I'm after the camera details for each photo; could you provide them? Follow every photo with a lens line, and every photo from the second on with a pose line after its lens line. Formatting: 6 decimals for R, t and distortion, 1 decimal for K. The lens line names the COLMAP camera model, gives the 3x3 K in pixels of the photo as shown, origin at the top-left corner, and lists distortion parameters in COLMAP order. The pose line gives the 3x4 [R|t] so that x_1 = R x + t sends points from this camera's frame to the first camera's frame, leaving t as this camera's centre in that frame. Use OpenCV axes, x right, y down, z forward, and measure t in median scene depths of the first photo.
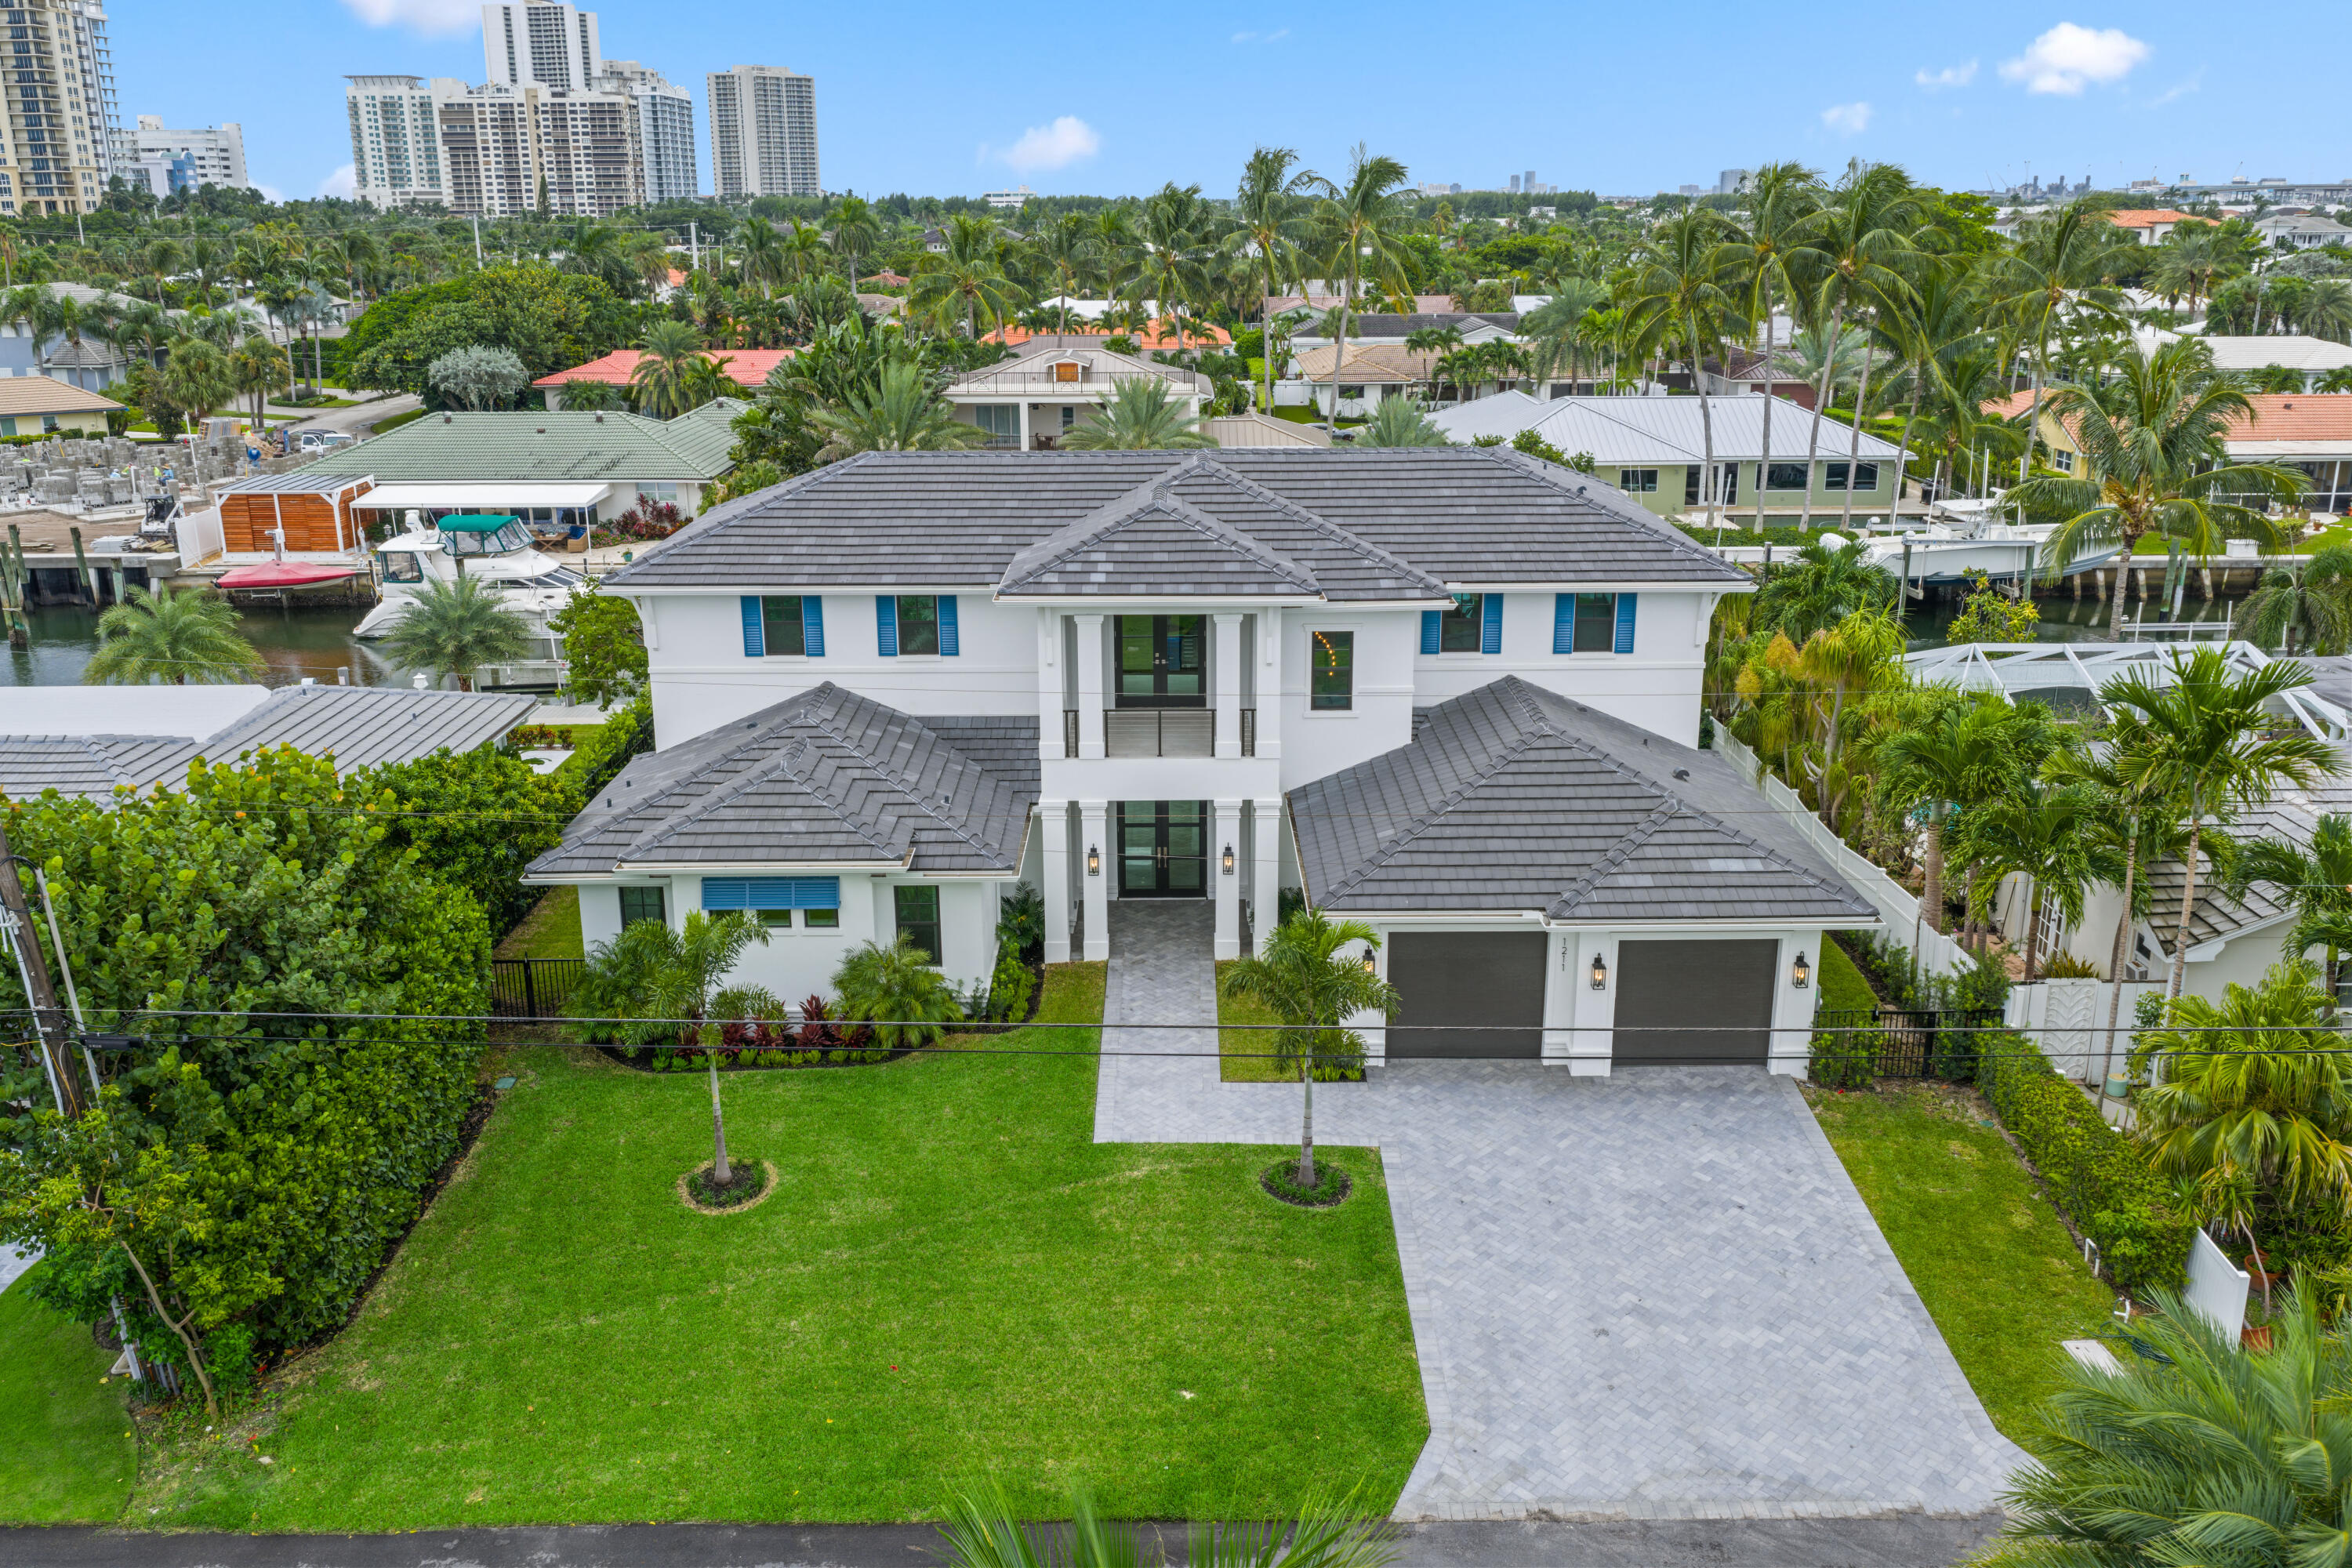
lens RADIAL K [[1883.8, 0, 1241.2], [0, 1883.8, 788.8], [0, 0, 1]] dist [0.007905, 0.001235]
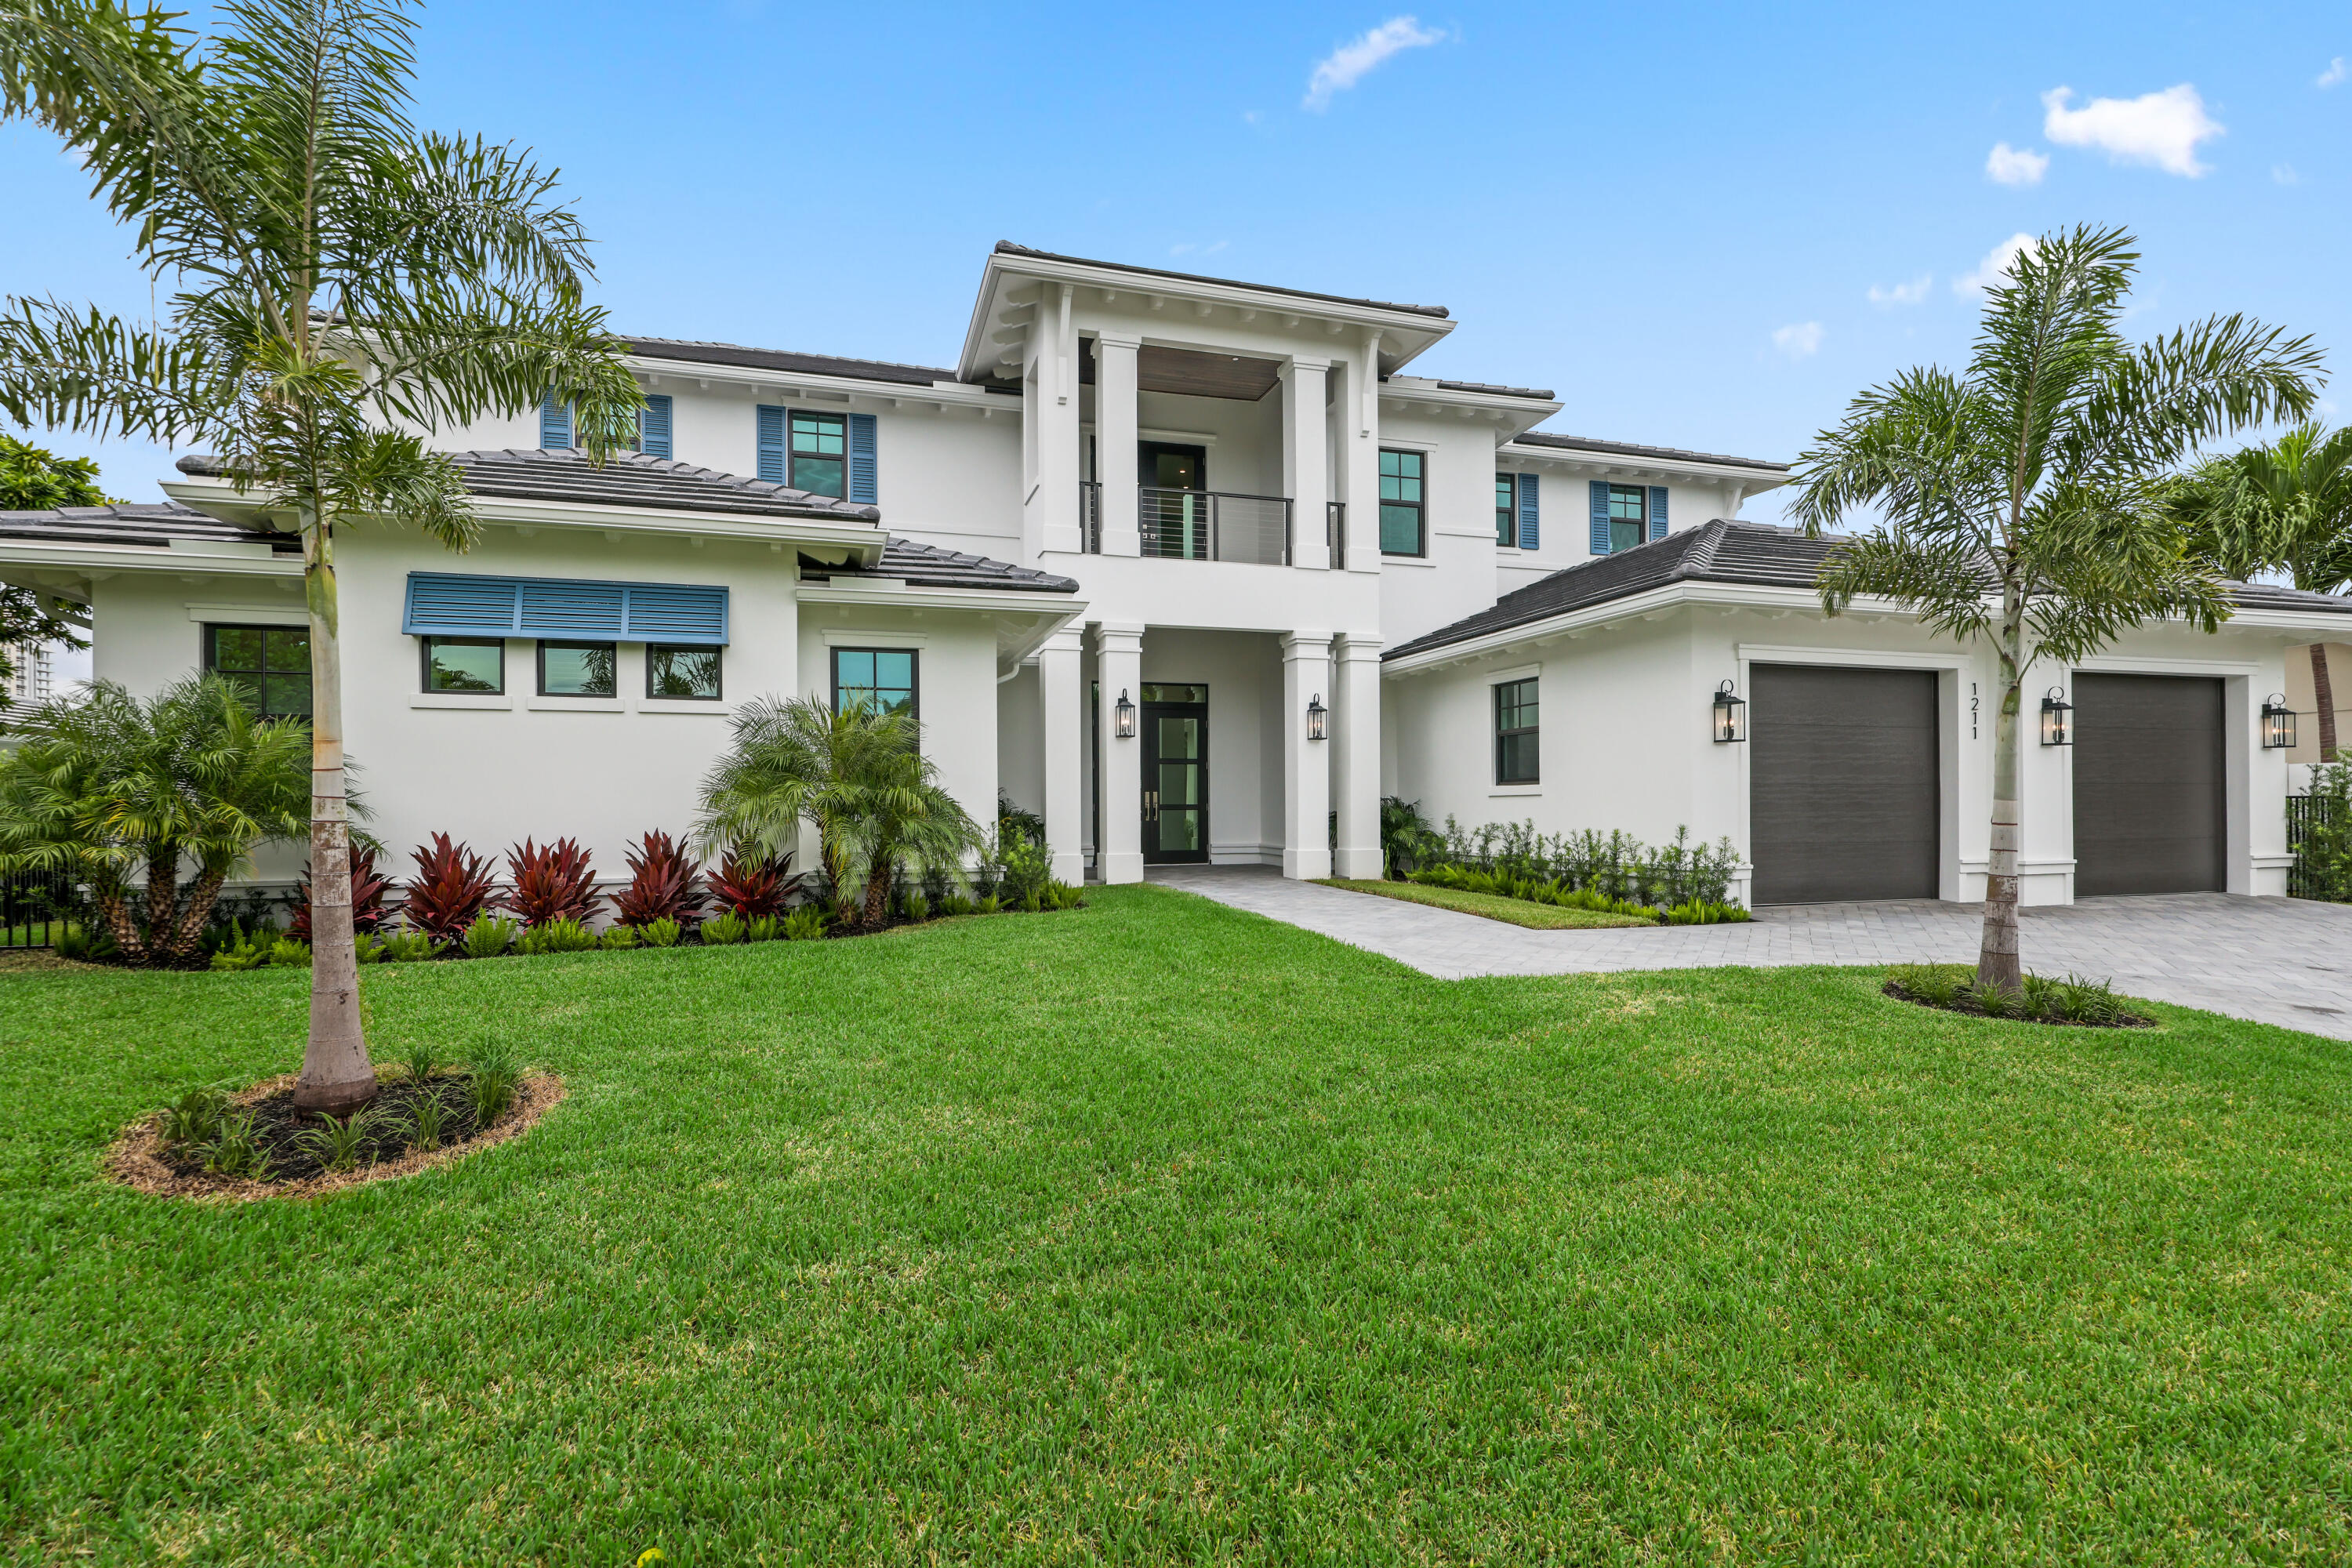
lens RADIAL K [[1088.4, 0, 1179.8], [0, 1088.4, 827.8], [0, 0, 1]] dist [-0.006785, 0.000251]
pose [[0.959055, -0.002902, 0.283204, -0.165654], [0.084870, 0.956940, -0.277601, 0.180508], [-0.270203, 0.290270, 0.918005, 0.663368]]
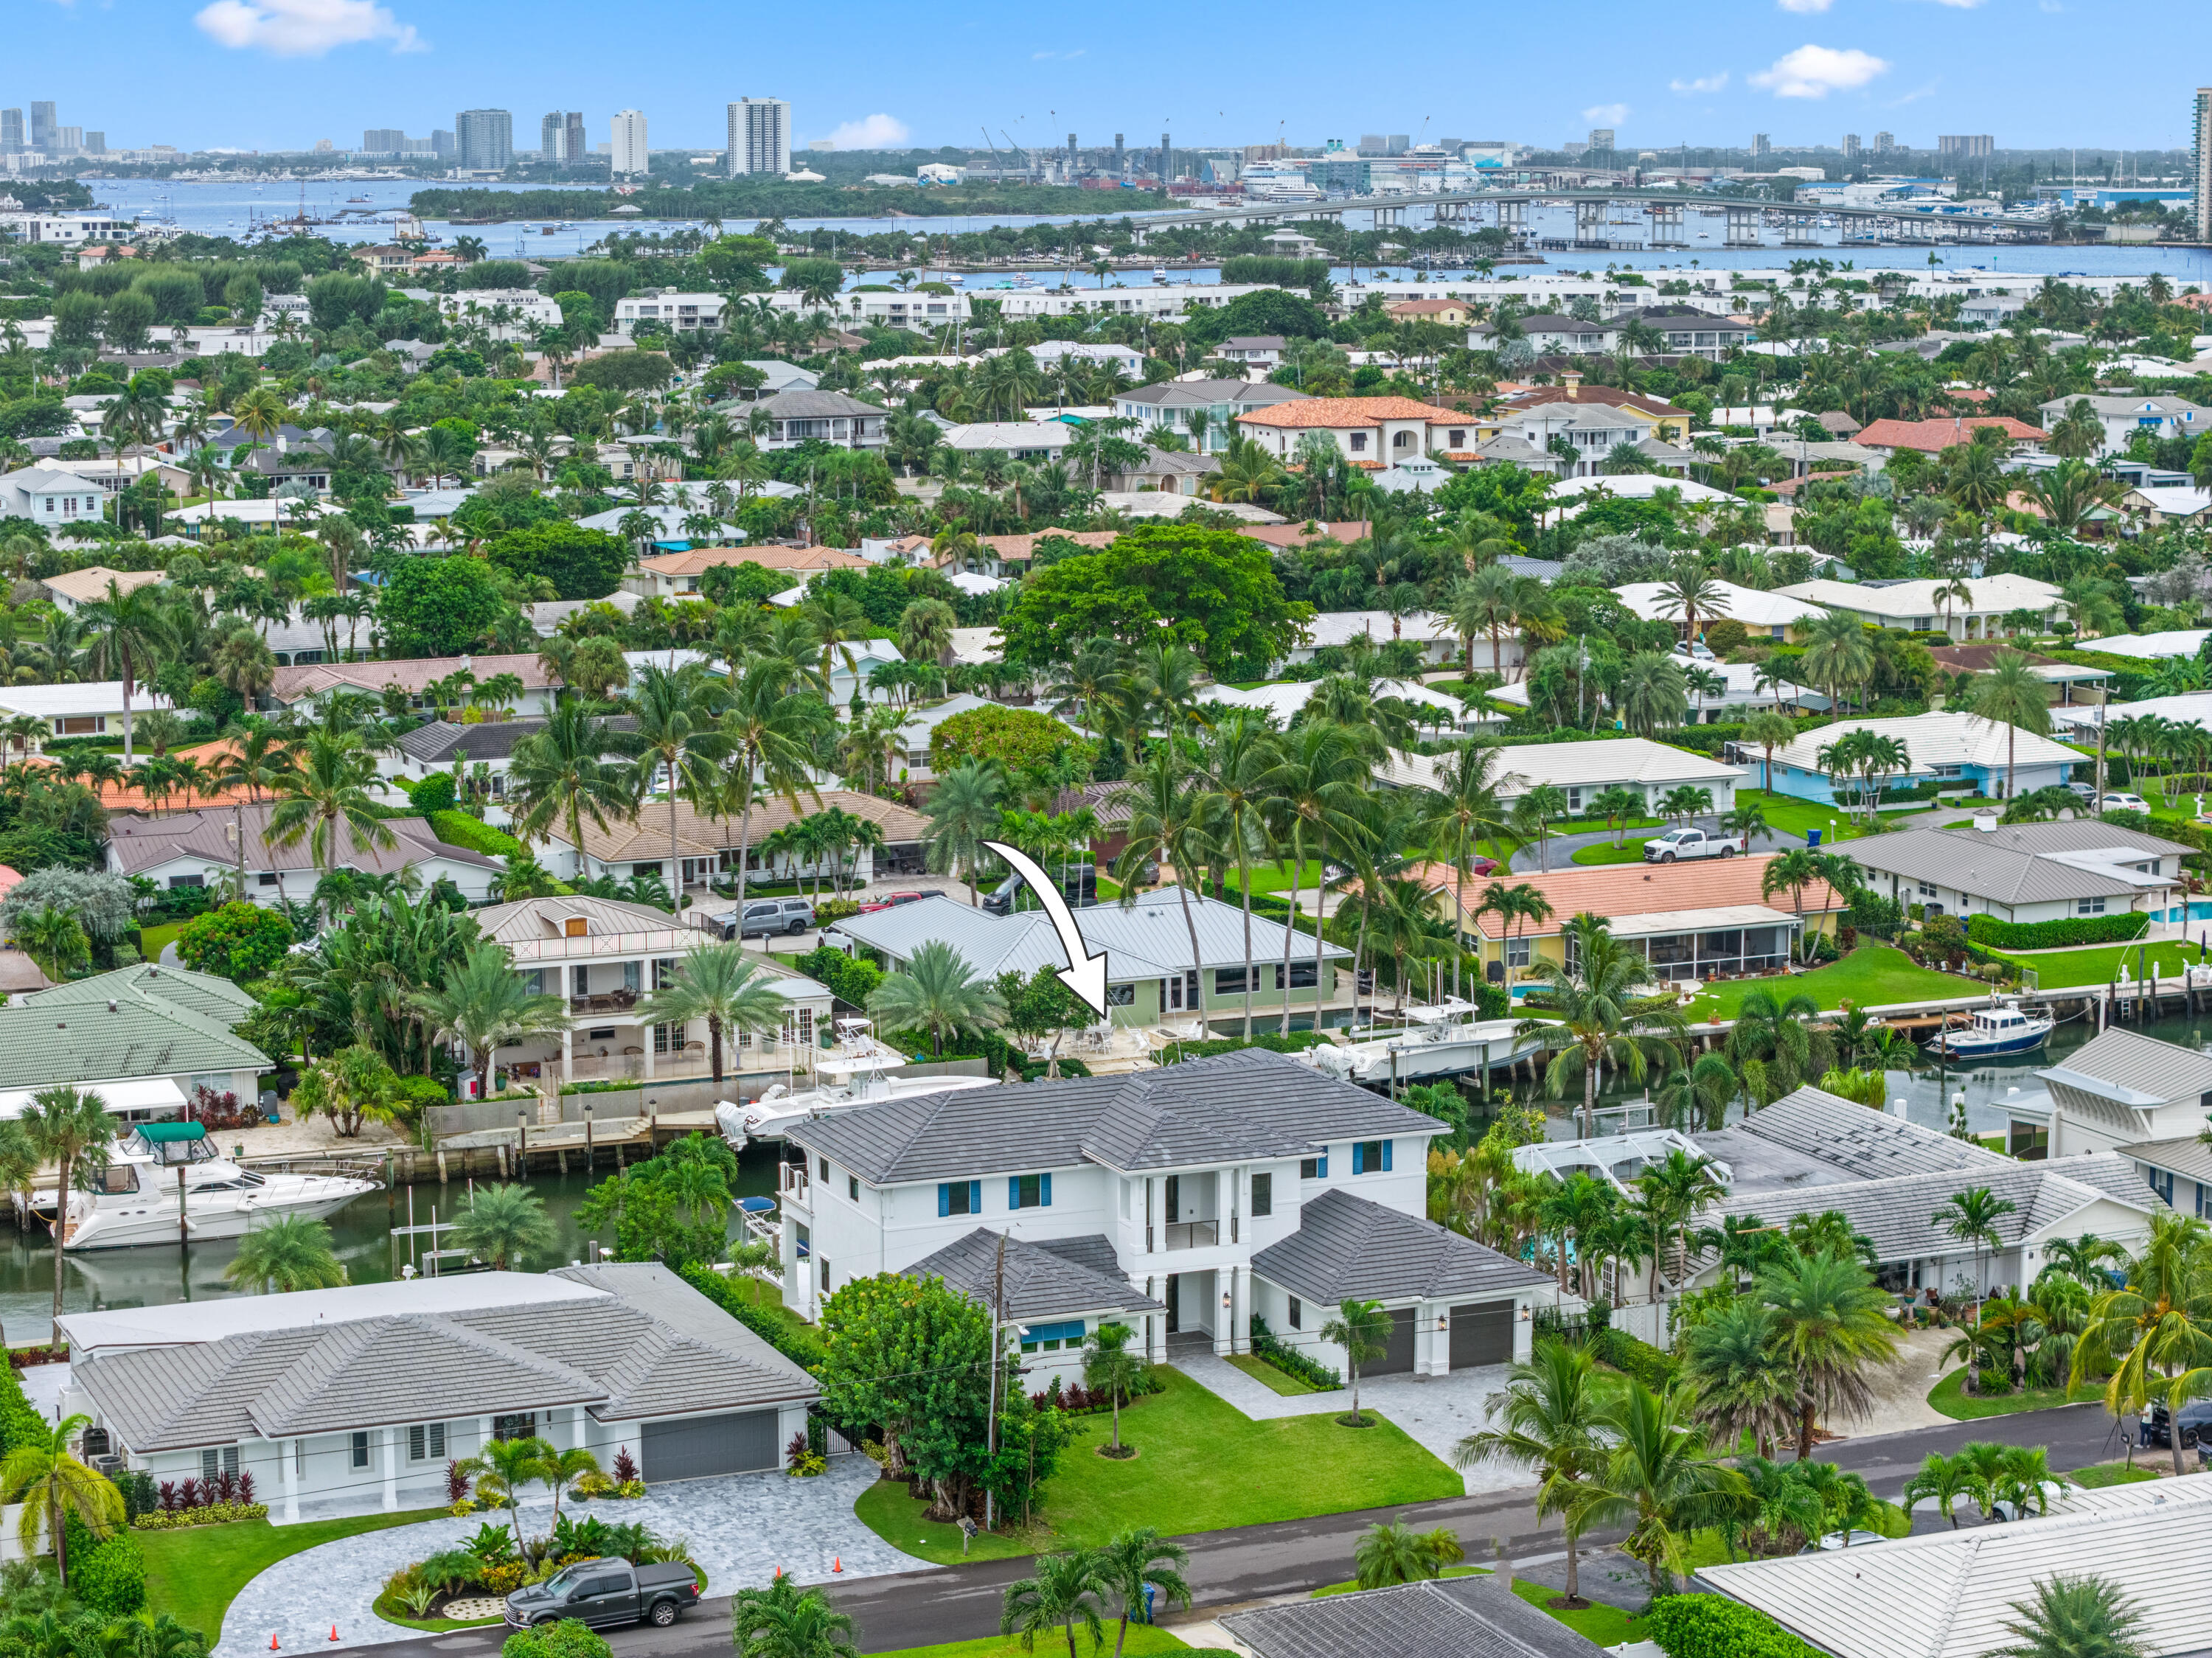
lens RADIAL K [[4489.6, 0, 1105.5], [0, 4489.6, 827.8], [0, 0, 1]] dist [-0.198427, 0.000000]
pose [[0.920754, -0.058404, 0.385747, -1.814514], [0.111066, 0.987060, -0.115661, 0.076332], [-0.374000, 0.149339, 0.915326, -3.115473]]
